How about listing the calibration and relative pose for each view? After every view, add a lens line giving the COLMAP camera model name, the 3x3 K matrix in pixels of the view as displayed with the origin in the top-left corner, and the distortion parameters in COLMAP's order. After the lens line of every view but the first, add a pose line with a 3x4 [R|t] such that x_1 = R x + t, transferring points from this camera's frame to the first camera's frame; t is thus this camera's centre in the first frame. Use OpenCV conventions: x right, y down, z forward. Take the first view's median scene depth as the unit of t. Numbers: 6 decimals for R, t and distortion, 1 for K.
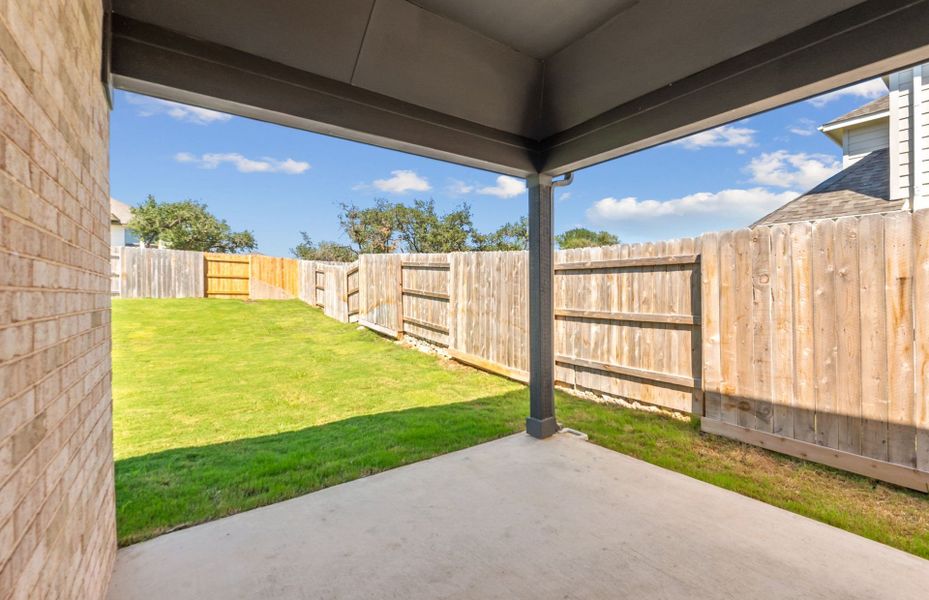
lens RADIAL K [[391.2, 0, 465.2], [0, 391.2, 297.2], [0, 0, 1]] dist [-0.006967, -0.001852]
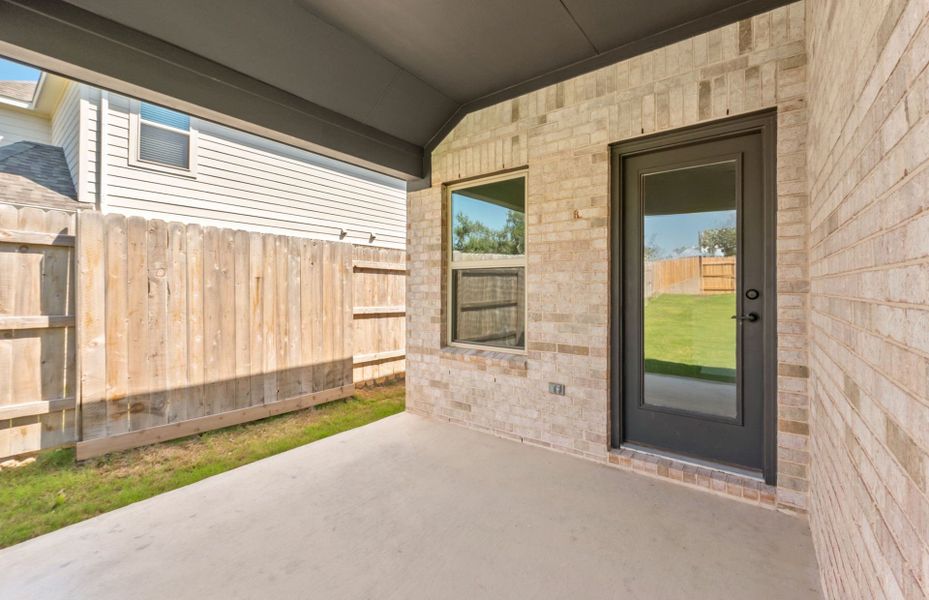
lens RADIAL K [[391.2, 0, 467.9], [0, 391.2, 290.6], [0, 0, 1]] dist [-0.006967, -0.001852]
pose [[-0.291773, 0.004022, 0.956479, -0.419288], [0.006704, 0.999975, -0.002159, 0.007546], [-0.956464, 0.005782, -0.291793, 0.537850]]
